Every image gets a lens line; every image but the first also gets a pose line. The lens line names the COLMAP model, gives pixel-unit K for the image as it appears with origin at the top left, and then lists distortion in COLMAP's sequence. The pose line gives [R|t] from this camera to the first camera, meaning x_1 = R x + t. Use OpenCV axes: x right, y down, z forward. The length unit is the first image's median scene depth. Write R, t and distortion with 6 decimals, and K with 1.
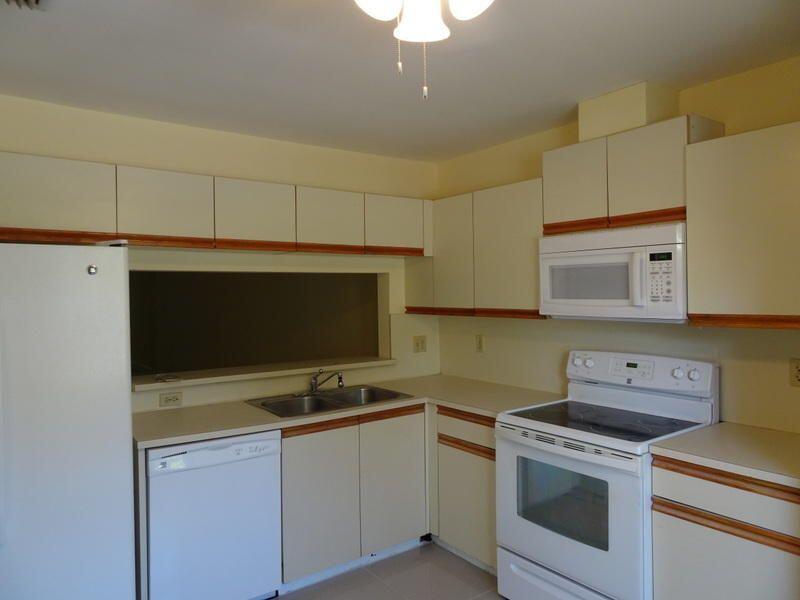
lens RADIAL K [[568.0, 0, 400.0], [0, 568.0, 300.0], [0, 0, 1]] dist [0.009230, 0.001562]
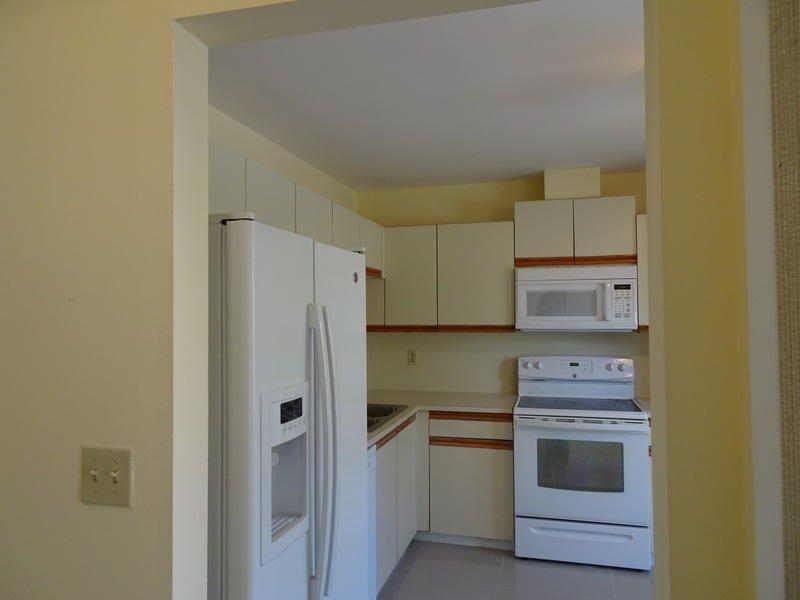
lens RADIAL K [[568.0, 0, 400.0], [0, 568.0, 300.0], [0, 0, 1]] dist [0.009230, 0.001562]
pose [[0.784392, 0.025100, 0.619757, -0.787096], [0.004371, 0.998932, -0.045989, 0.020067], [-0.620250, 0.038782, 0.783445, 0.174371]]
